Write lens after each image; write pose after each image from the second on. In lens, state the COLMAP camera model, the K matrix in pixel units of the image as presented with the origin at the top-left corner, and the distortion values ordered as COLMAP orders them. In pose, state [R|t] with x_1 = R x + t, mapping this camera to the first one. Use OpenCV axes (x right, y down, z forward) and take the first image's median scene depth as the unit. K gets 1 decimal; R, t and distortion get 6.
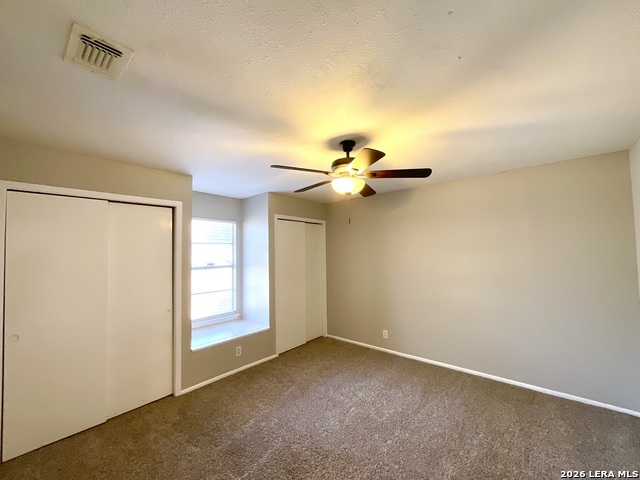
lens RADIAL K [[258.8, 0, 319.5], [0, 258.8, 240.1], [0, 0, 1]] dist [-0.001733, 0.000817]
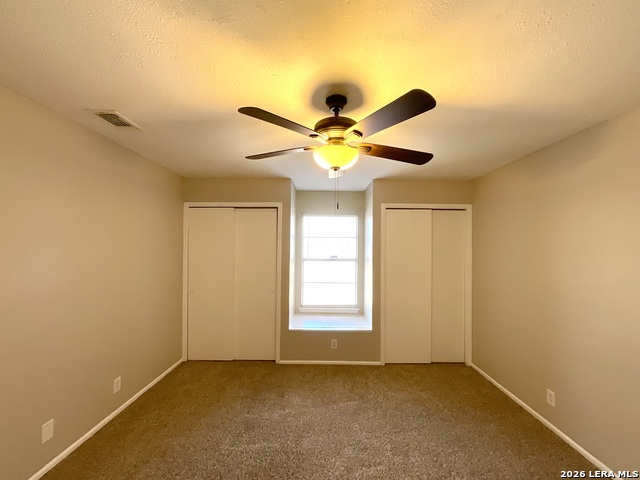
lens RADIAL K [[258.8, 0, 321.5], [0, 258.8, 239.3], [0, 0, 1]] dist [-0.001733, 0.000817]
pose [[0.651063, -0.000881, -0.759023, 0.391284], [0.016382, 0.999783, 0.012891, 0.007207], [0.758847, -0.020827, 0.650936, 0.292432]]
